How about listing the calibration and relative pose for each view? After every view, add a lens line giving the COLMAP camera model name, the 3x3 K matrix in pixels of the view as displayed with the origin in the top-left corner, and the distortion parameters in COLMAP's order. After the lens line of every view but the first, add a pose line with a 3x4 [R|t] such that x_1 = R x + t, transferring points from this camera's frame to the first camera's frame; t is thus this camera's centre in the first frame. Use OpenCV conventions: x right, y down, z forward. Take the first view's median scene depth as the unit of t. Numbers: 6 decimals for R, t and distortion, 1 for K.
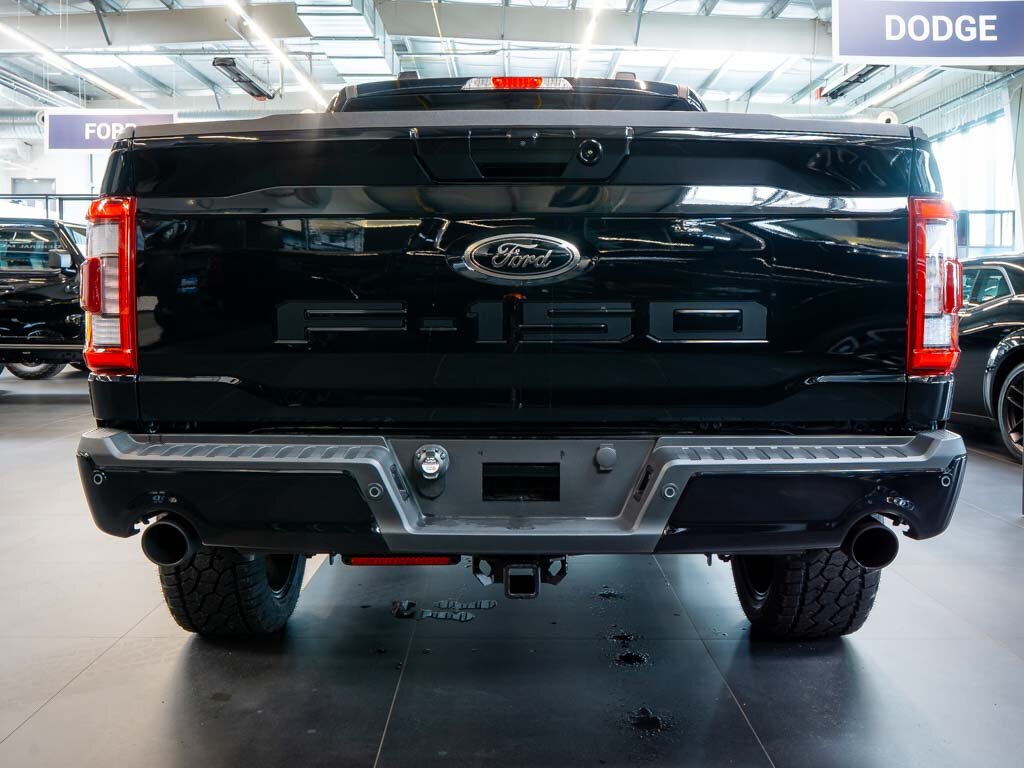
lens RADIAL K [[1009.1, 0, 512.0], [0, 1009.1, 384.0], [0, 0, 1]] dist [0.012511, 0.001777]
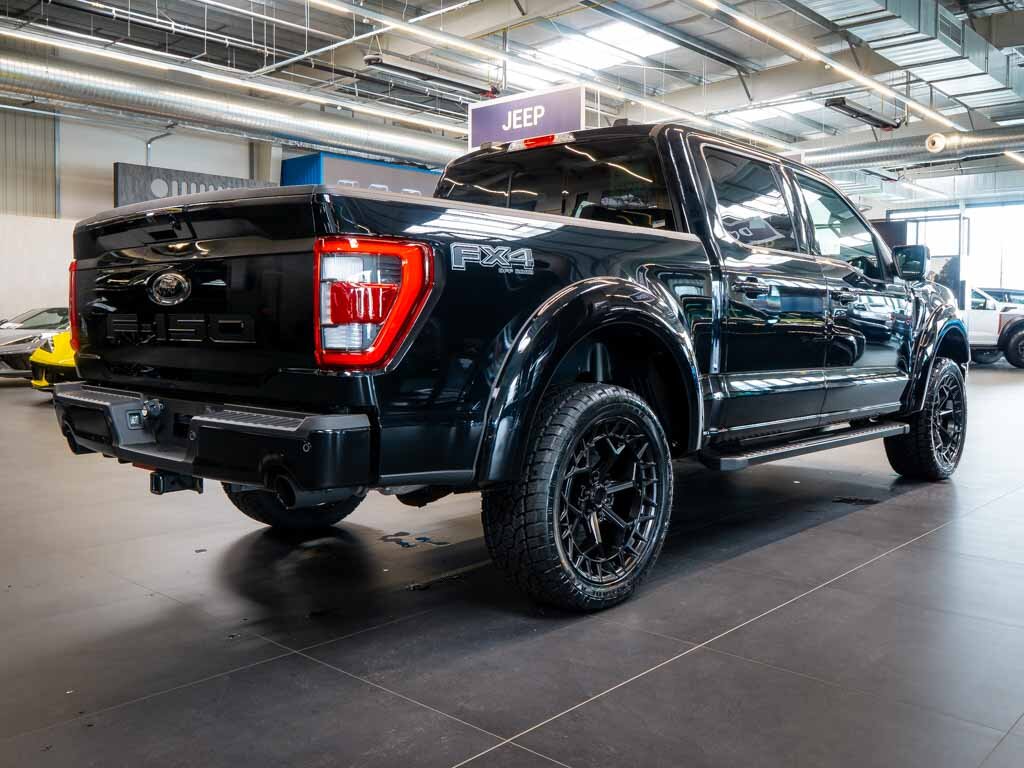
lens RADIAL K [[922.7, 0, 512.0], [0, 922.7, 384.0], [0, 0, 1]] dist [0.069575, -0.011085]
pose [[0.745701, 0.058541, -0.663704, 1.466694], [-0.068223, 0.997606, 0.011340, -0.022800], [0.662779, 0.036824, 0.747909, 0.246694]]
